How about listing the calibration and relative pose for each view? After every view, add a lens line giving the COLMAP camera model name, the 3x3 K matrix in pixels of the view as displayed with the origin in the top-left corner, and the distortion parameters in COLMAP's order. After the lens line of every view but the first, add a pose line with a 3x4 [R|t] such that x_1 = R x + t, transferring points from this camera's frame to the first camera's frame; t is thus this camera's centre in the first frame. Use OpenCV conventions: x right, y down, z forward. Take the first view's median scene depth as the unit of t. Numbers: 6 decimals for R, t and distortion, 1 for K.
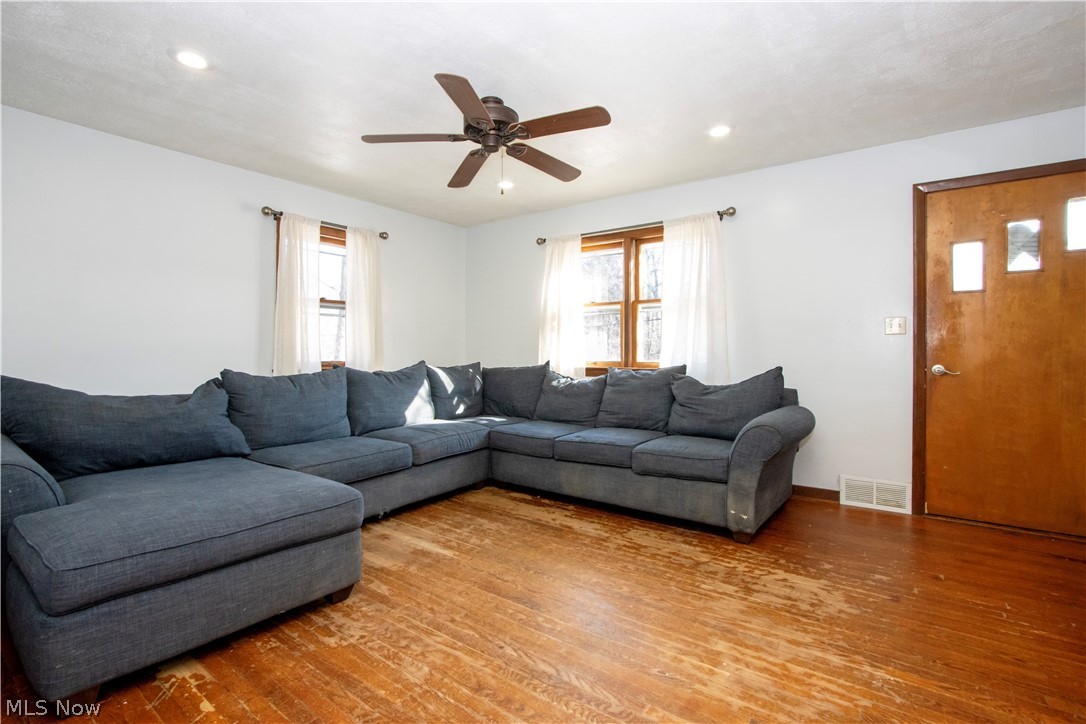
lens RADIAL K [[503.7, 0, 539.1], [0, 503.7, 353.7], [0, 0, 1]] dist [-0.013158, 0.001729]
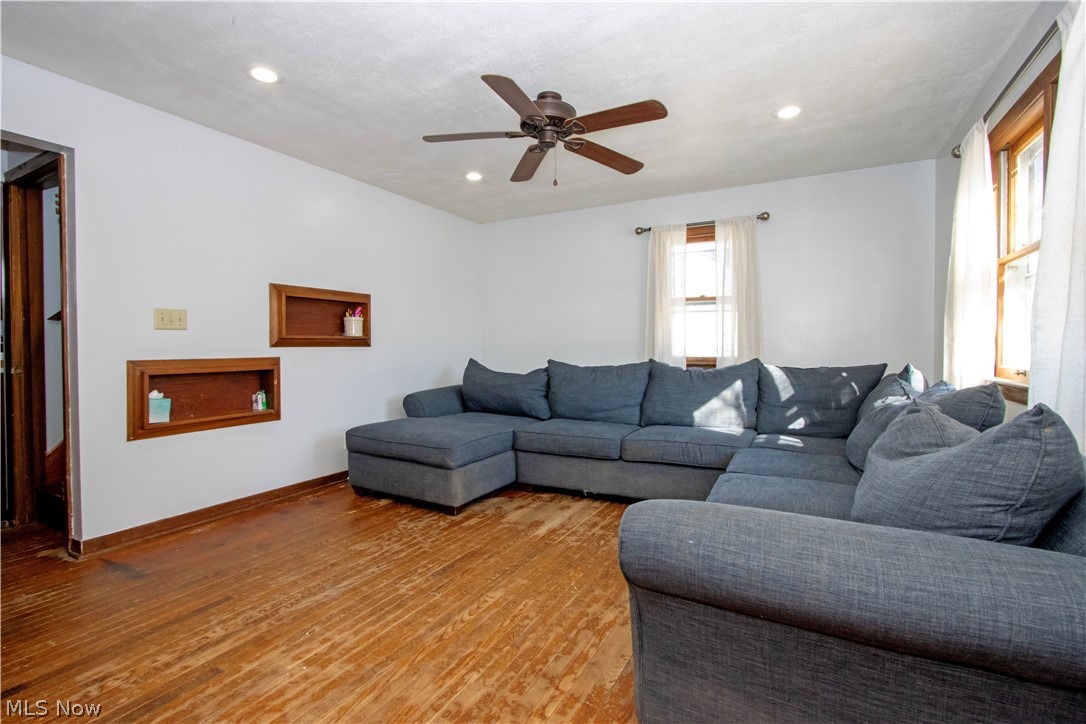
lens RADIAL K [[503.7, 0, 539.1], [0, 503.7, 353.7], [0, 0, 1]] dist [-0.013158, 0.001729]
pose [[0.133372, 0.015898, -0.990938, 0.917240], [-0.004633, 0.999870, 0.015418, -0.008447], [0.991055, 0.002534, 0.133429, 0.871407]]
